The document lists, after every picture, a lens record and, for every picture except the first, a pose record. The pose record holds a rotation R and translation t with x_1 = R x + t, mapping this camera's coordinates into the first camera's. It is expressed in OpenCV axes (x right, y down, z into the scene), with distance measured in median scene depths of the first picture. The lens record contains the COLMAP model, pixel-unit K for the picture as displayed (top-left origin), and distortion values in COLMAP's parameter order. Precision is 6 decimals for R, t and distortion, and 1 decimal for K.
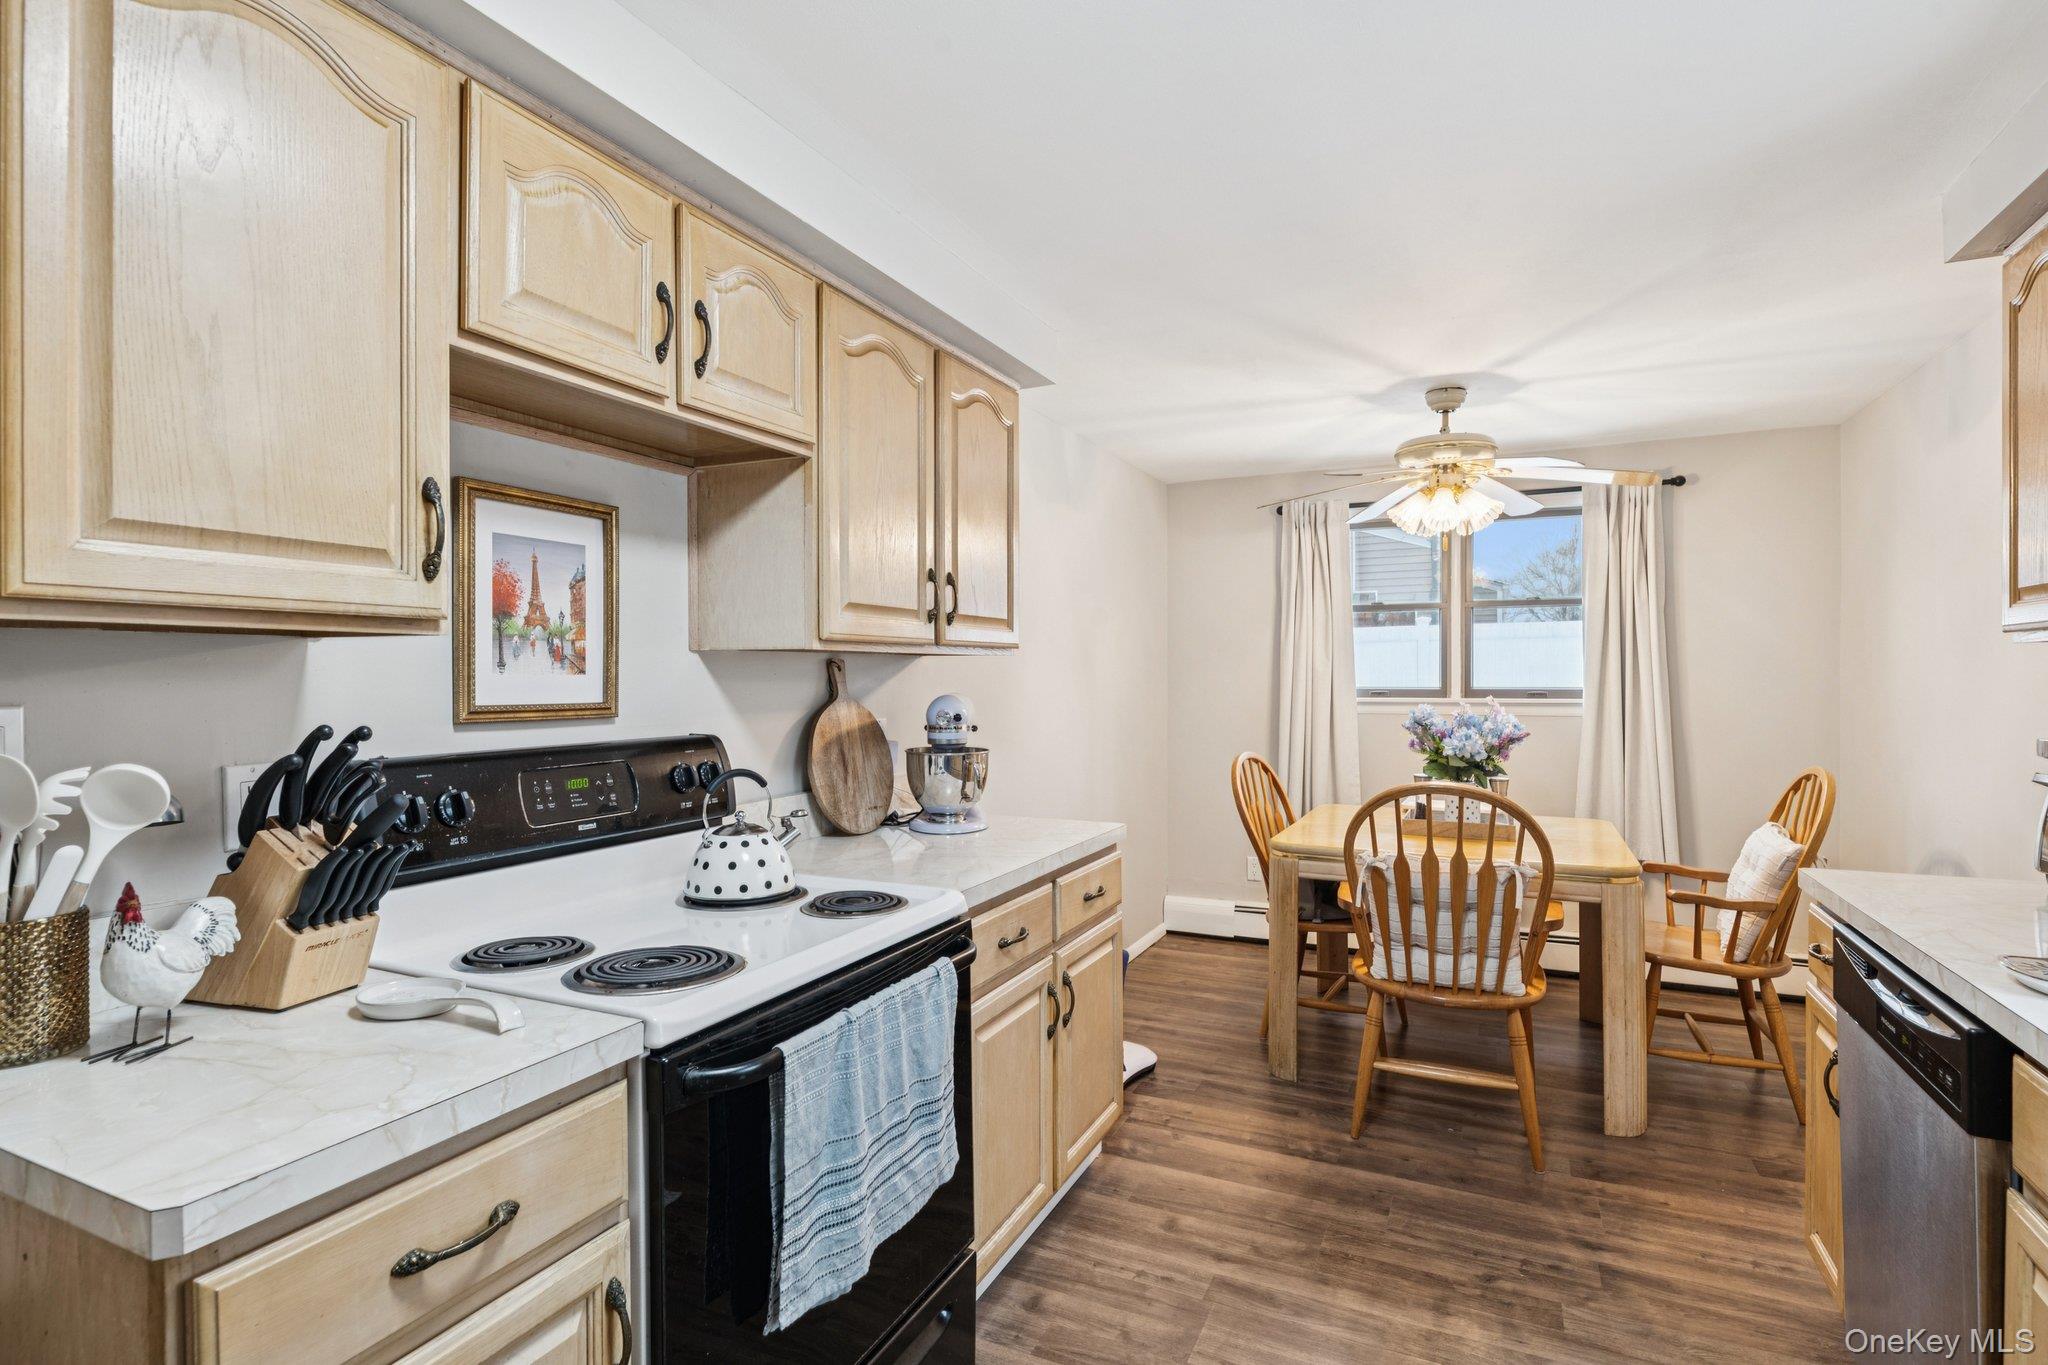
lens RADIAL K [[992.1, 0, 1024.0], [0, 992.1, 682.5], [0, 0, 1]] dist [-0.001692, -0.000414]
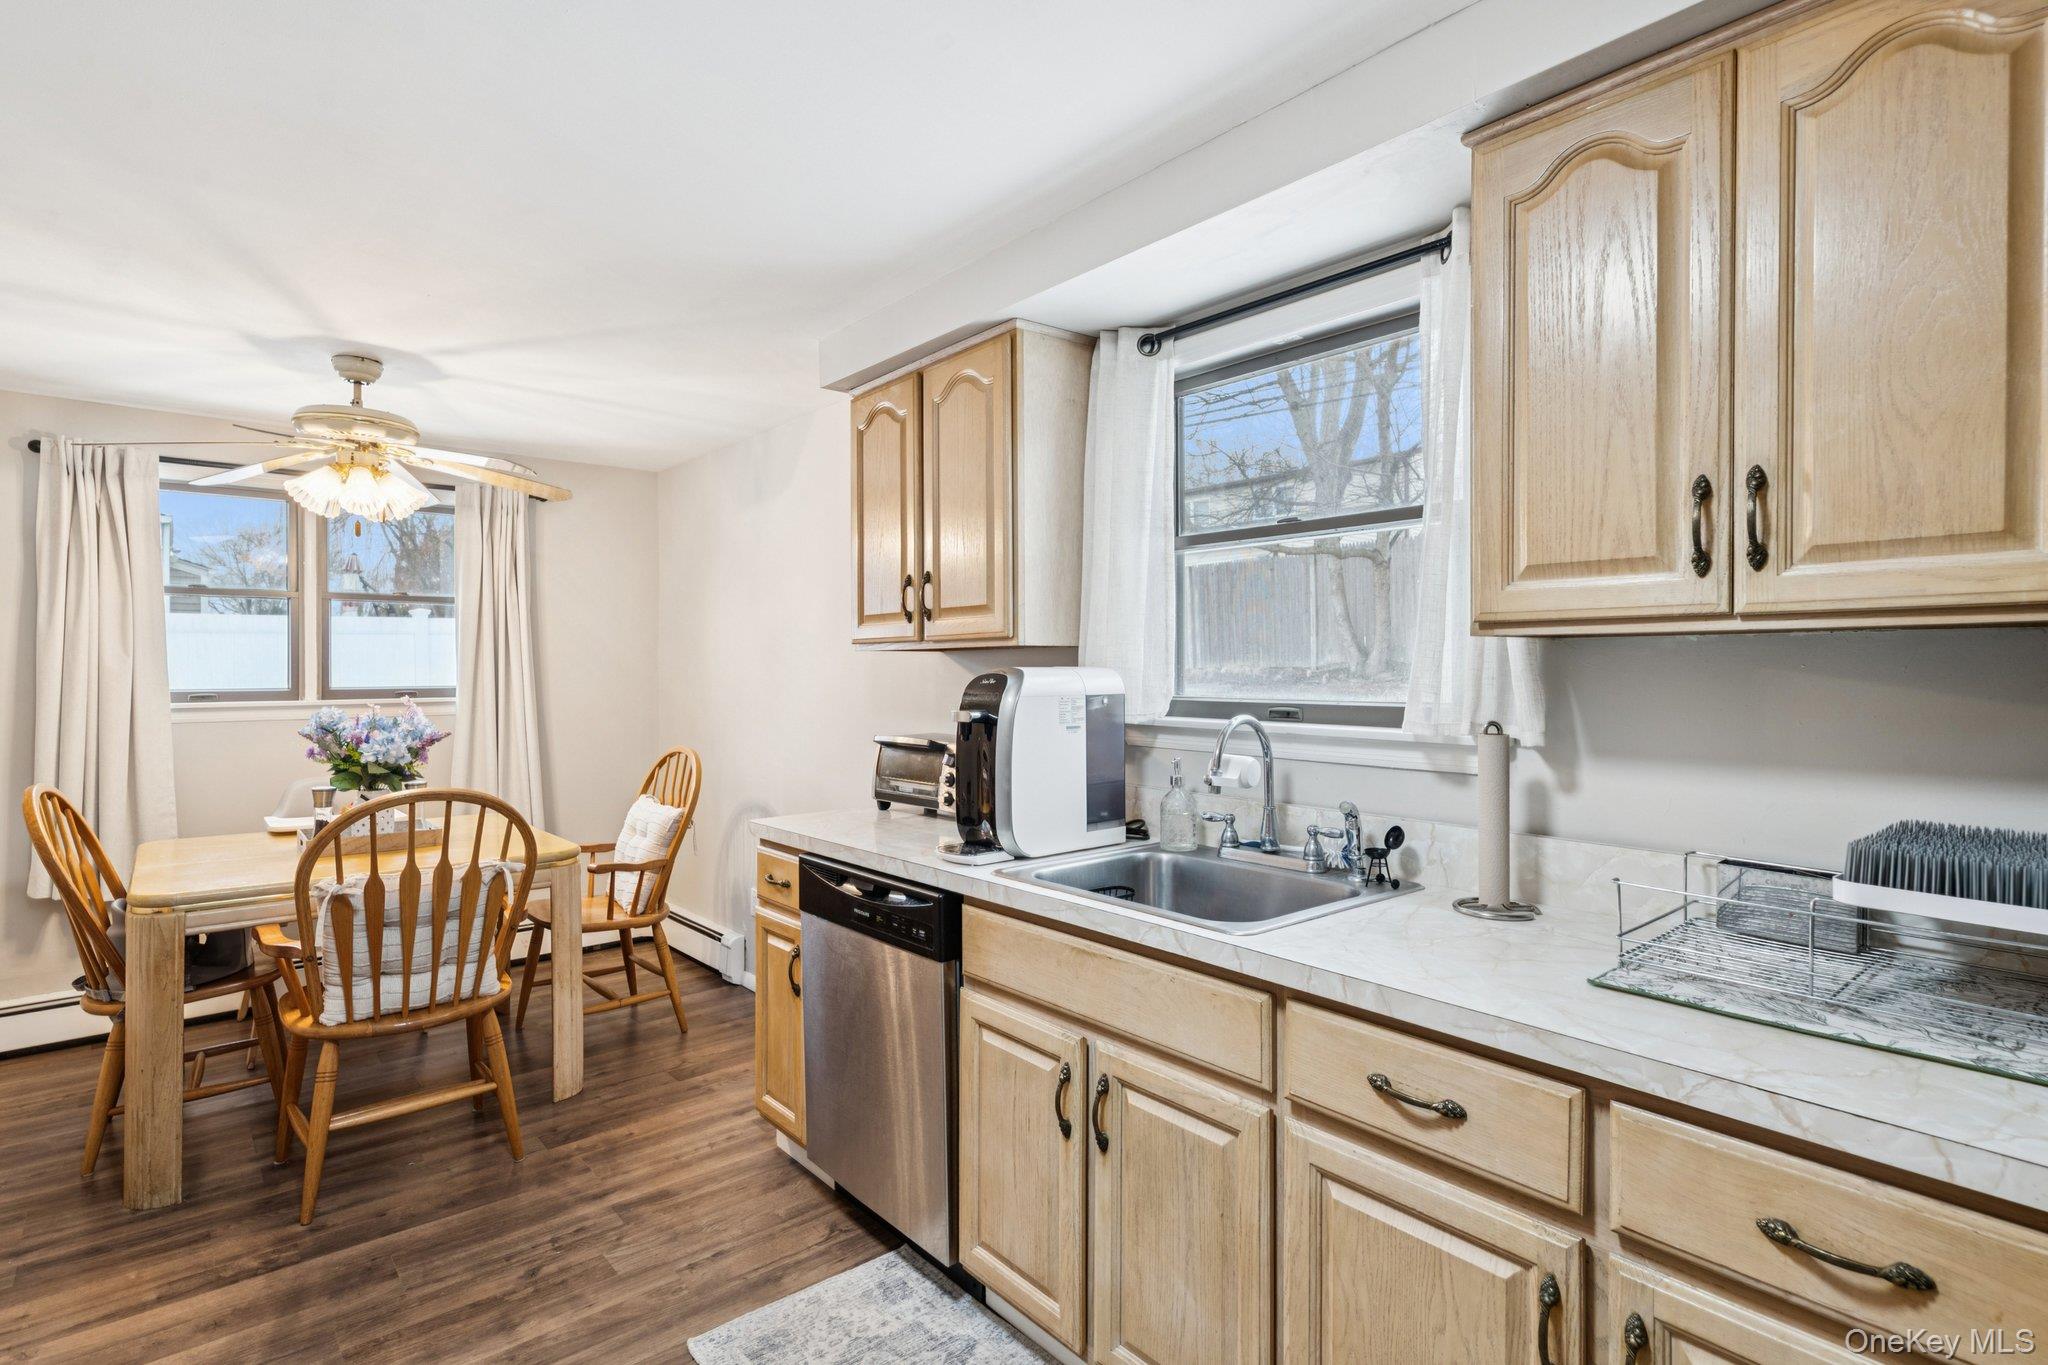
lens RADIAL K [[993.0, 0, 1025.9], [0, 993.0, 669.4], [0, 0, 1]] dist [0.002139, -0.000441]
pose [[0.409038, 0.001113, 0.912517, -0.186713], [0.010051, 0.999933, -0.005725, -0.000185], [-0.912462, 0.011513, 0.408999, 0.092365]]
